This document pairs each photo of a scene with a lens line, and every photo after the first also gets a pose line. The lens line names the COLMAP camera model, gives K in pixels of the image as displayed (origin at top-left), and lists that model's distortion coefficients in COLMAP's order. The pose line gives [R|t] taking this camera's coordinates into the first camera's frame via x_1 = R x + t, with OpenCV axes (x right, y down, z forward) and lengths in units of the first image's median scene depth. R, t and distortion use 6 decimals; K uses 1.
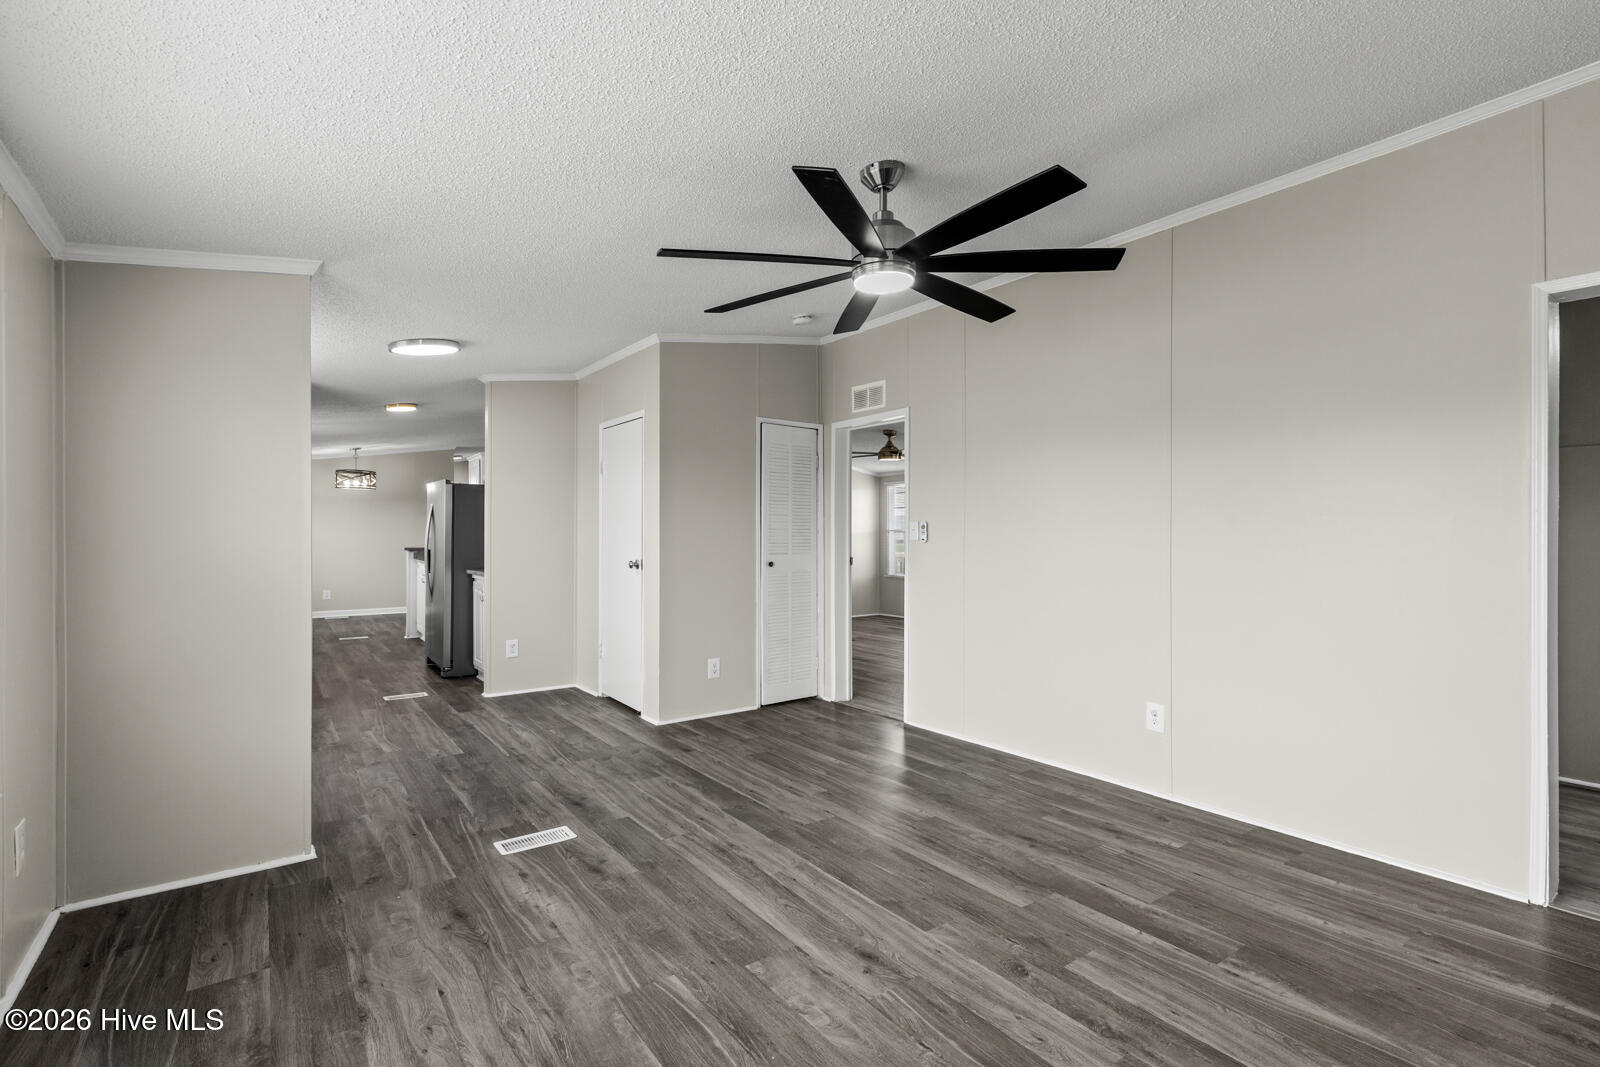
lens RADIAL K [[764.1, 0, 800.0], [0, 764.1, 533.5], [0, 0, 1]] dist [0.004269, 0.000501]
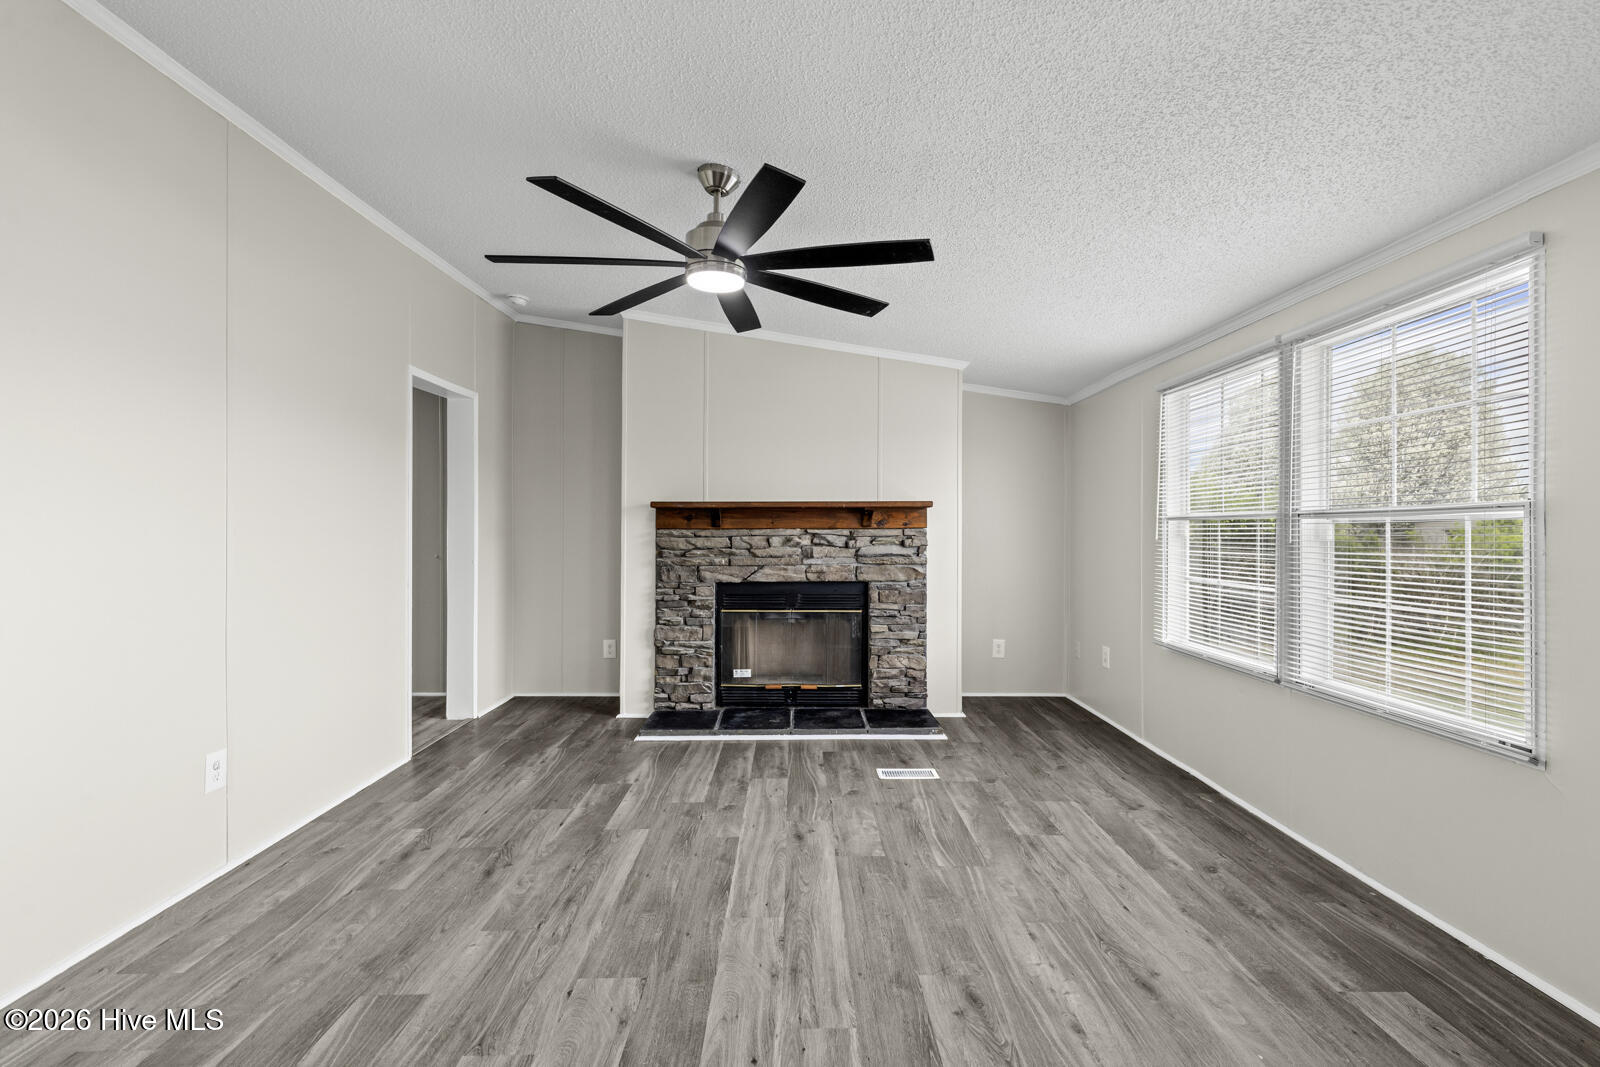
lens RADIAL K [[552.1, 0, 865.8], [0, 552.1, 526.0], [0, 0, 1]] dist [-0.000837, -0.000012]
pose [[-0.825679, -0.001350, 0.564139, -0.446366], [-0.003245, 0.999992, -0.002357, 0.006927], [-0.564131, -0.003777, -0.825676, 1.399830]]
